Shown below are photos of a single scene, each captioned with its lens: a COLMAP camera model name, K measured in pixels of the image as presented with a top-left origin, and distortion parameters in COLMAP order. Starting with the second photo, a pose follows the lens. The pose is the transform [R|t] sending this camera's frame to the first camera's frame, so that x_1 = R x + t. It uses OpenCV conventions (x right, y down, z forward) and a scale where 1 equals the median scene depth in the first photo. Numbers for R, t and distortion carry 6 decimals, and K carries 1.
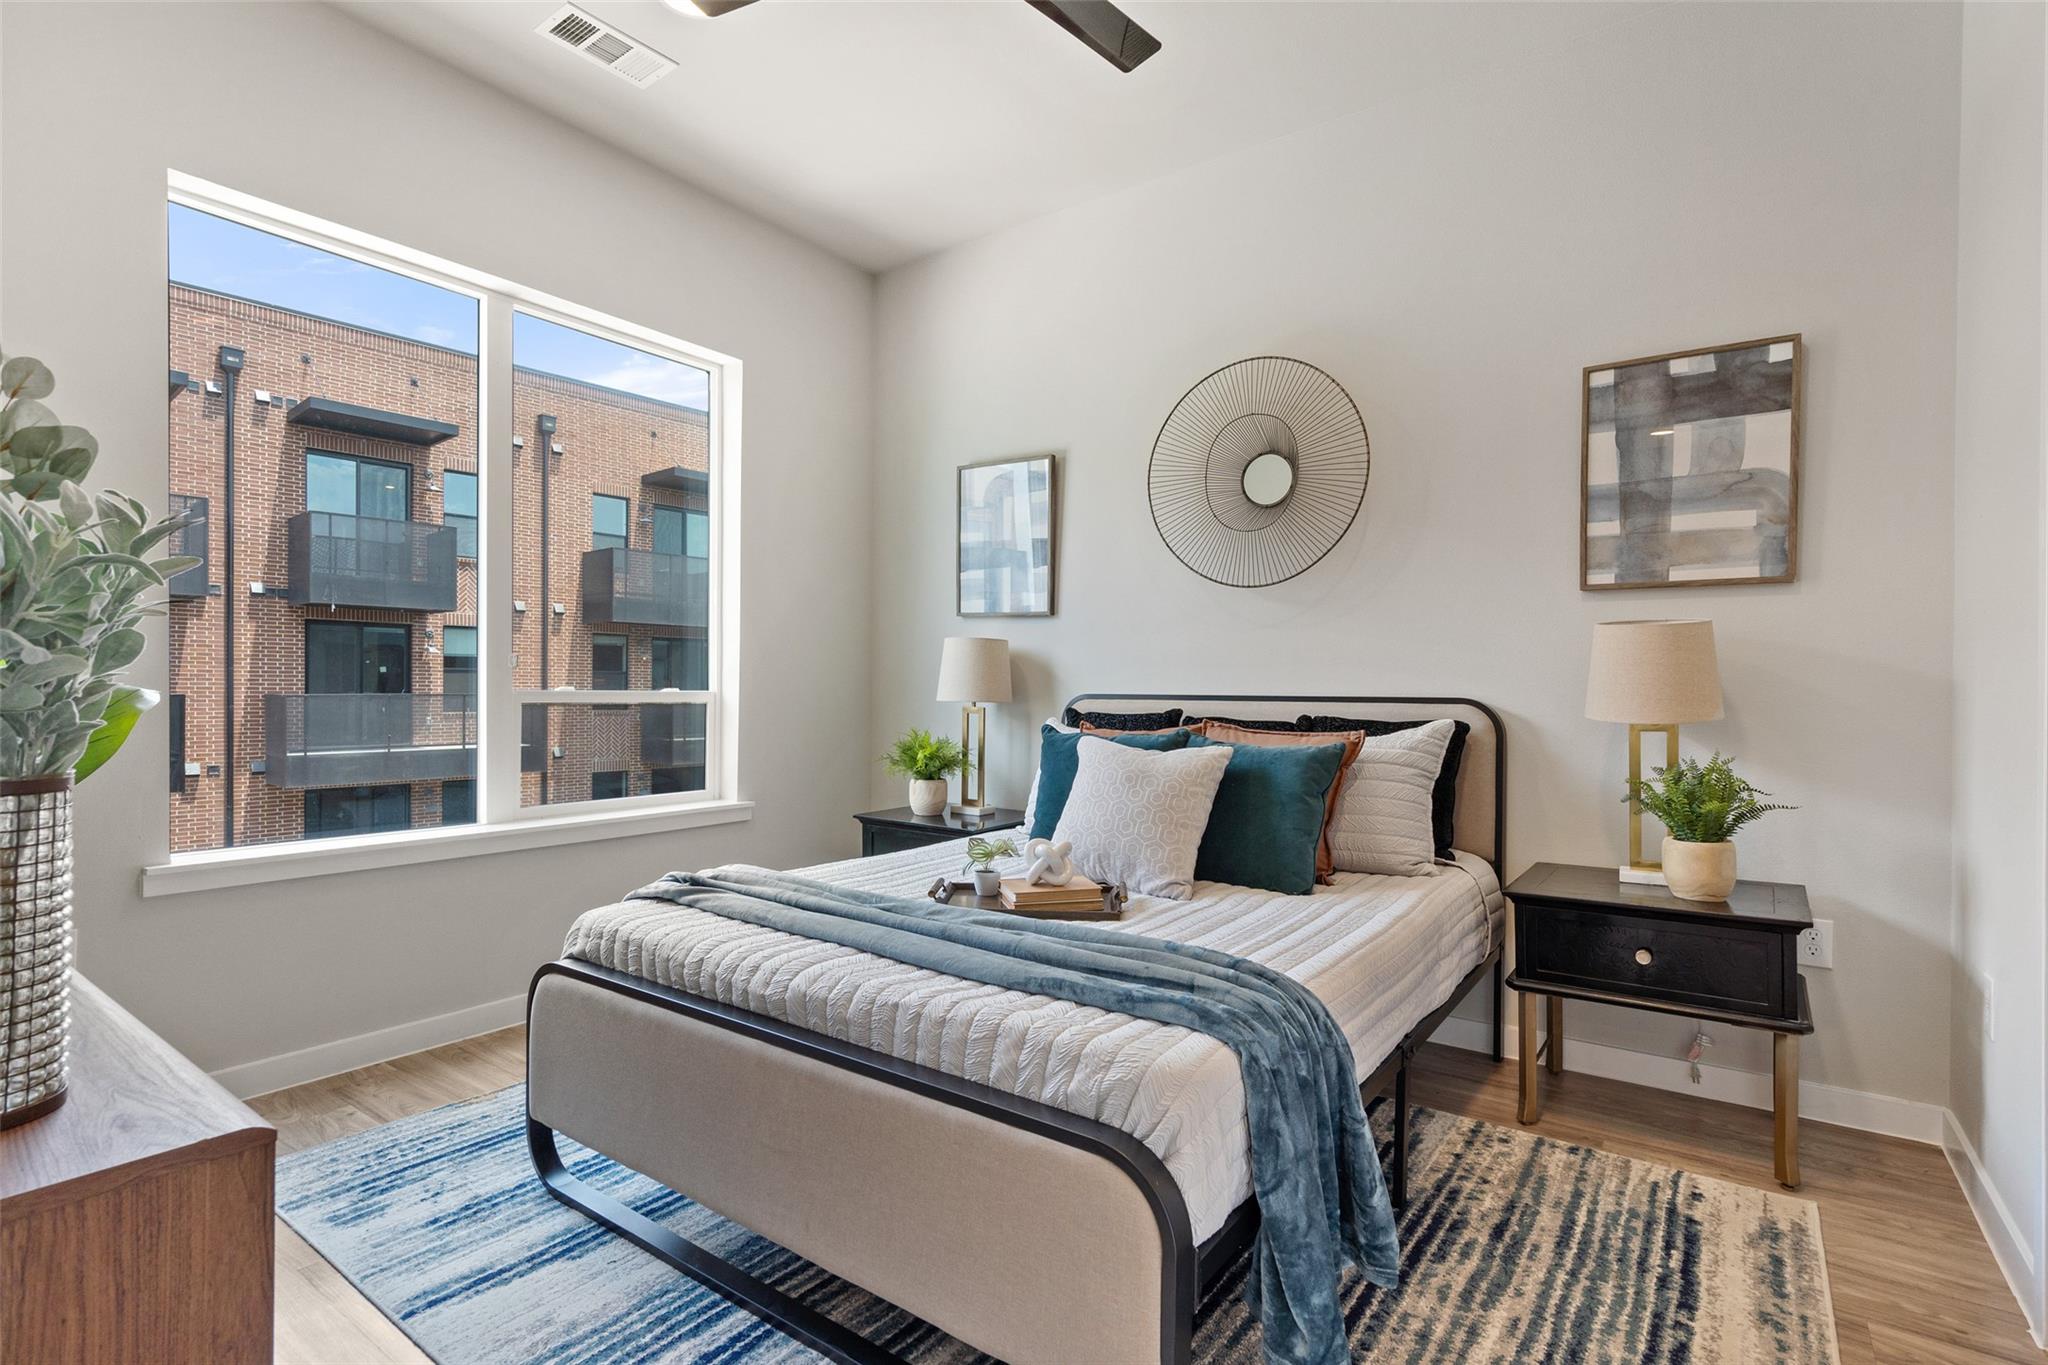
lens RADIAL K [[965.3, 0, 1011.0], [0, 965.3, 700.0], [0, 0, 1]] dist [0.002038, 0.000708]
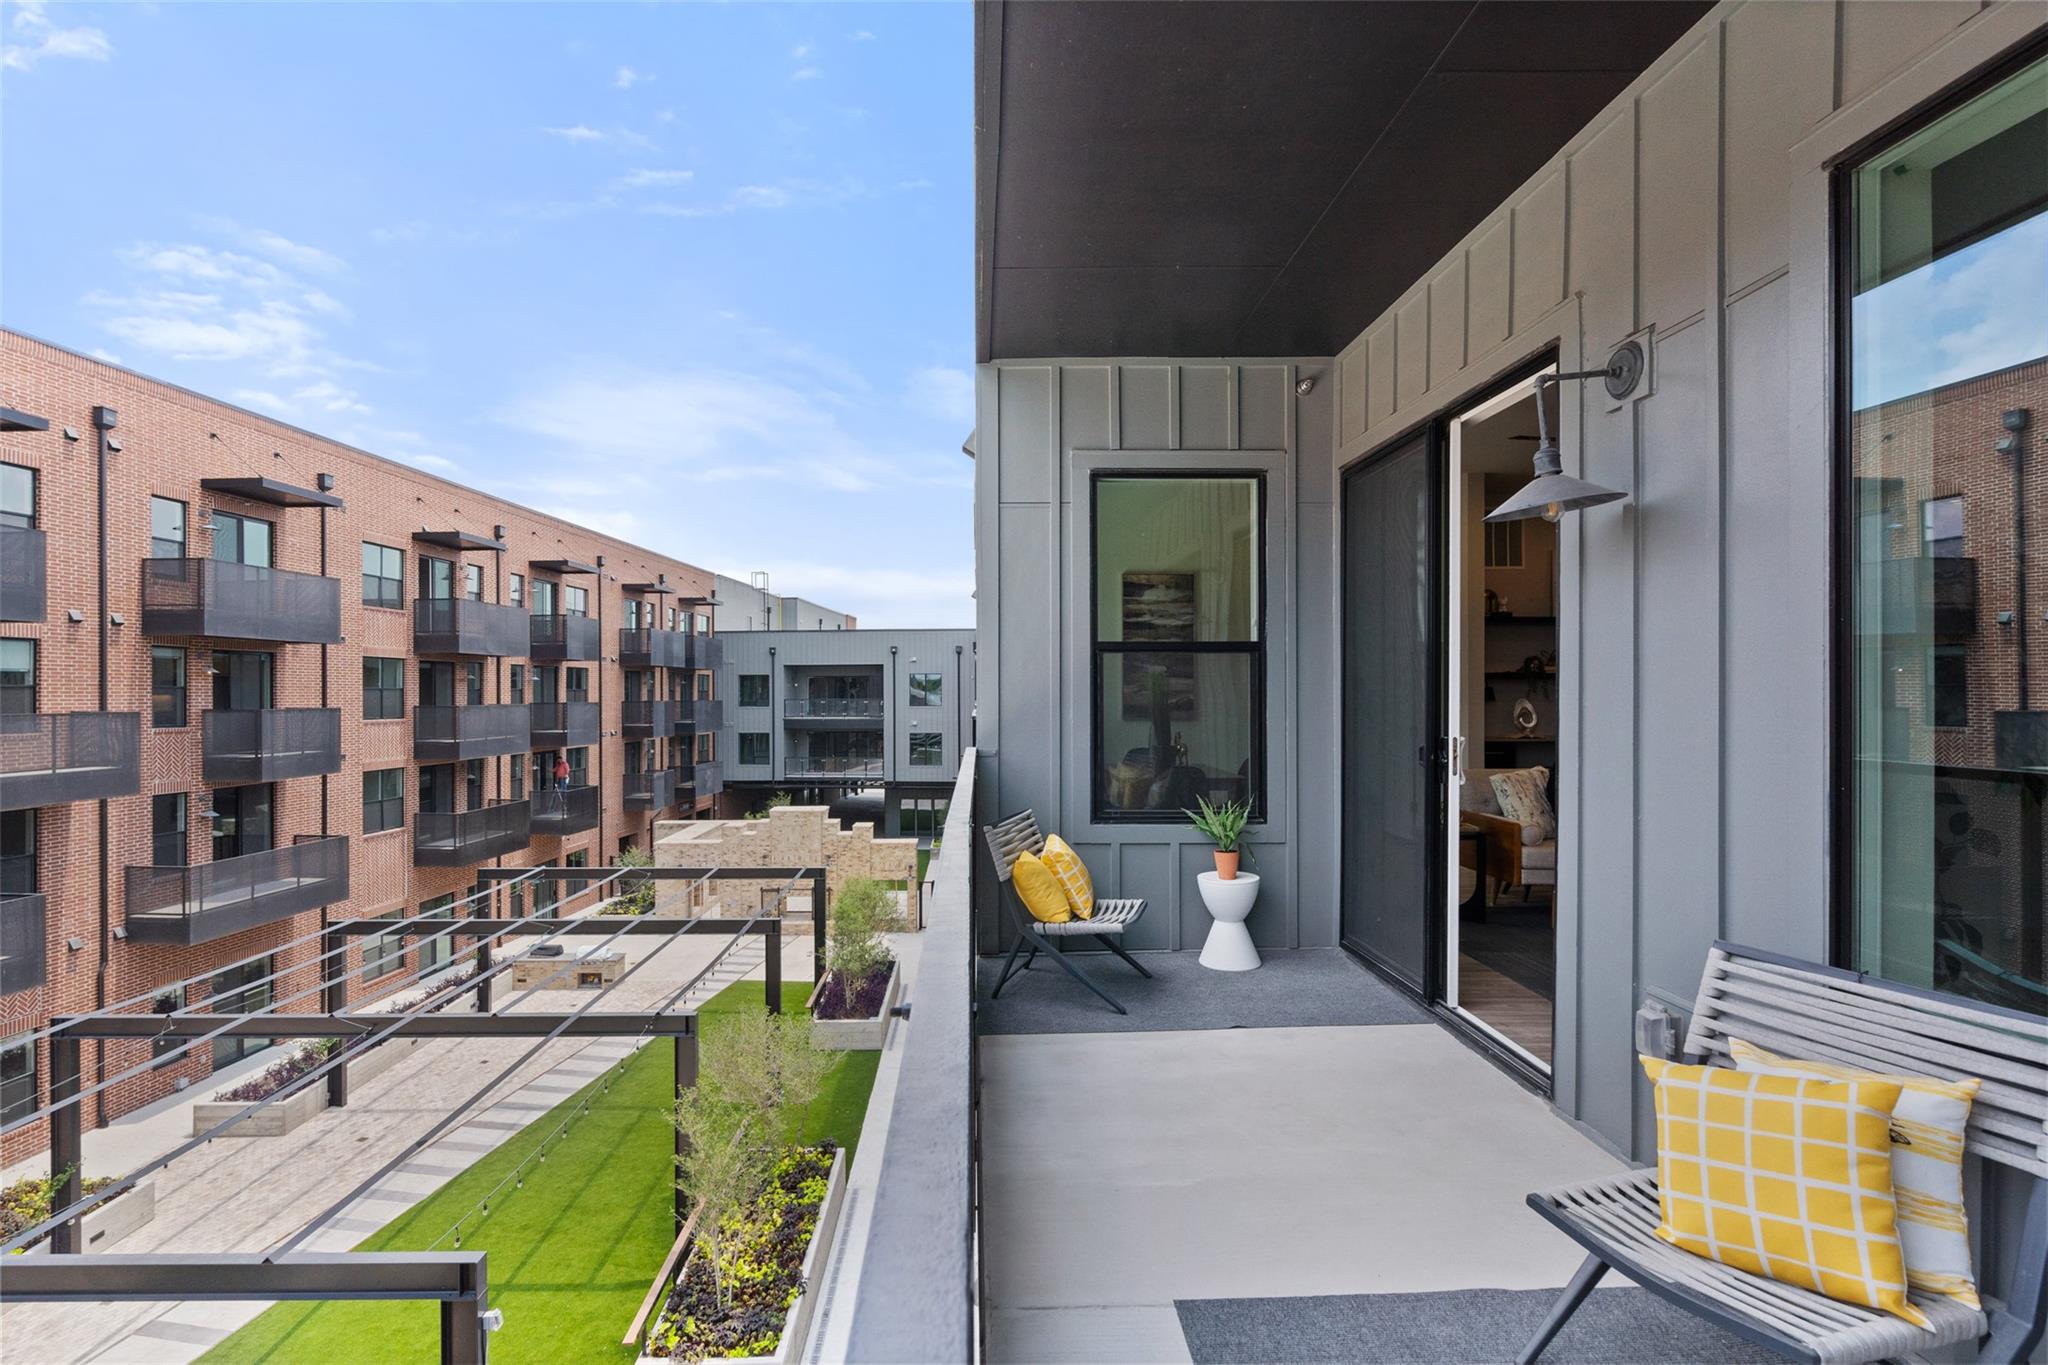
lens RADIAL K [[948.4, 0, 985.5], [0, 948.4, 692.4], [0, 0, 1]] dist [-0.005564, 0.003048]
pose [[0.809346, -0.005385, 0.587307, -0.328517], [0.012259, 0.999895, -0.007725, -0.007462], [-0.587204, 0.013452, 0.809327, -0.206303]]
